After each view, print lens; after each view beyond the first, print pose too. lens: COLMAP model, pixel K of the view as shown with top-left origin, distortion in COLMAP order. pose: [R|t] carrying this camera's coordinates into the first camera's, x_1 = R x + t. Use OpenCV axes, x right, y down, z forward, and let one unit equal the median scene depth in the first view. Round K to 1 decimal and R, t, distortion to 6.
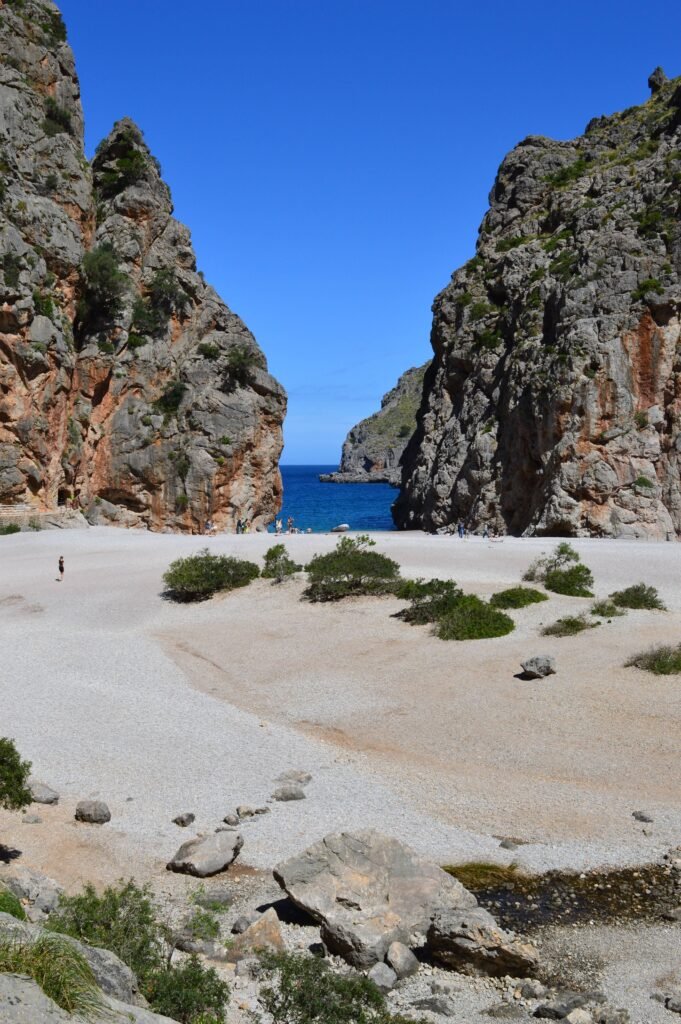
lens RADIAL K [[833.9, 0, 399.8], [0, 833.9, 511.7], [0, 0, 1]] dist [-0.079523, 0.021114]
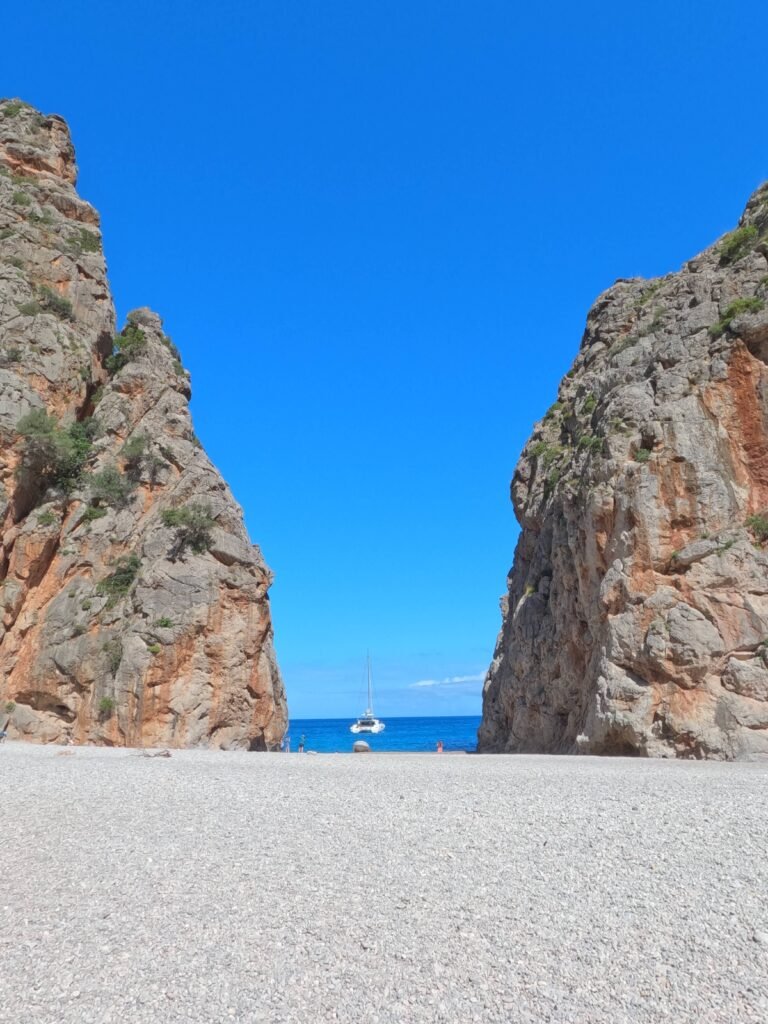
lens RADIAL K [[674.2, 0, 384.0], [0, 674.2, 512.0], [0, 0, 1]] dist [-0.002357, 0.003430]
pose [[0.929600, -0.121437, -0.347990, 0.207251], [0.001786, 0.945635, -0.325225, 0.020308], [0.368566, 0.301708, 0.879279, 0.500267]]
